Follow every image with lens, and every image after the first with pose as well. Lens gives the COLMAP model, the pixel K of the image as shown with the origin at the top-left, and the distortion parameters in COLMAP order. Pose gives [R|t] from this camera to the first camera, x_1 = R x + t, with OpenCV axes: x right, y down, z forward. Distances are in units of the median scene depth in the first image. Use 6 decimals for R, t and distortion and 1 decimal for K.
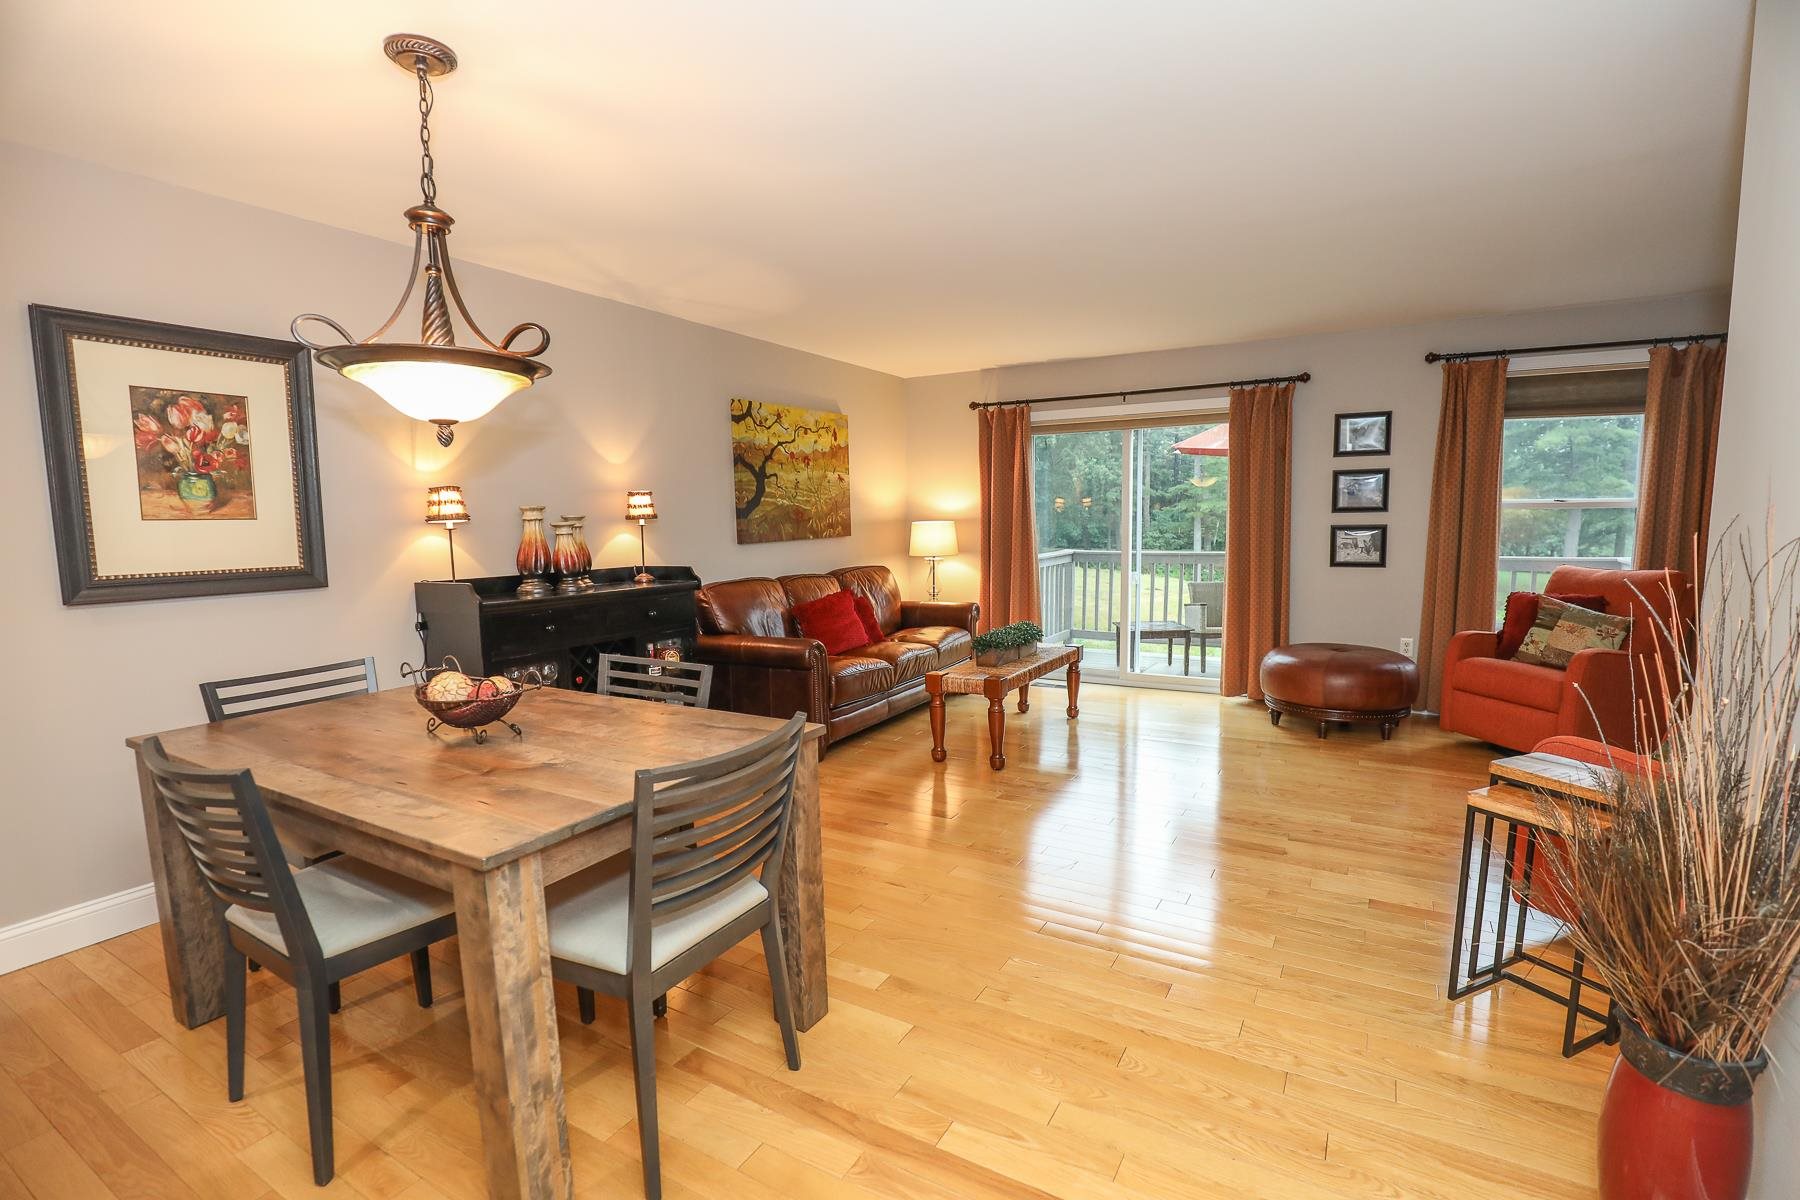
lens RADIAL K [[837.8, 0, 896.6], [0, 837.8, 610.3], [0, 0, 1]] dist [-0.019697, 0.000522]
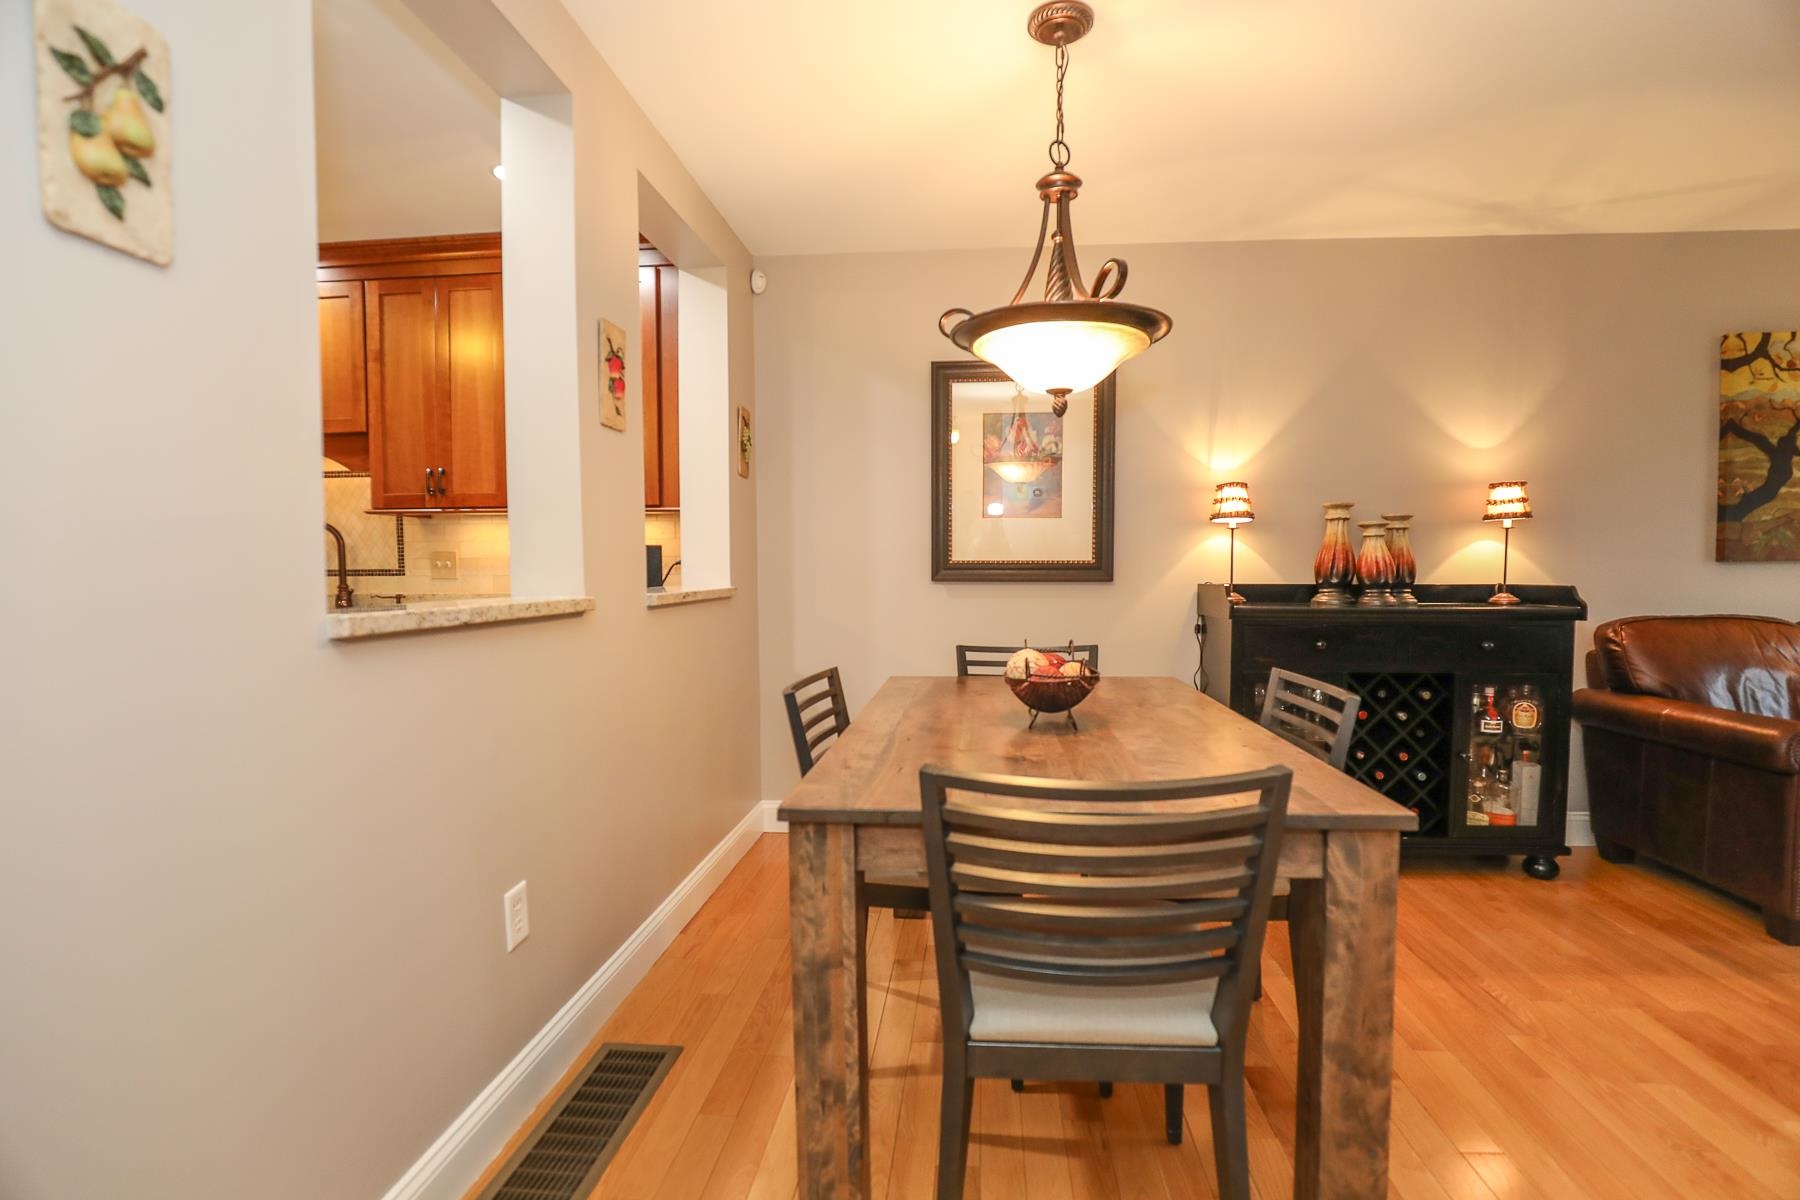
lens RADIAL K [[837.8, 0, 902.0], [0, 837.8, 608.3], [0, 0, 1]] dist [-0.019697, 0.000522]
pose [[0.432763, 0.060344, -0.899486, 0.143168], [-0.104832, 0.994357, 0.016272, 0.014595], [0.895392, 0.087253, 0.436647, 0.239908]]
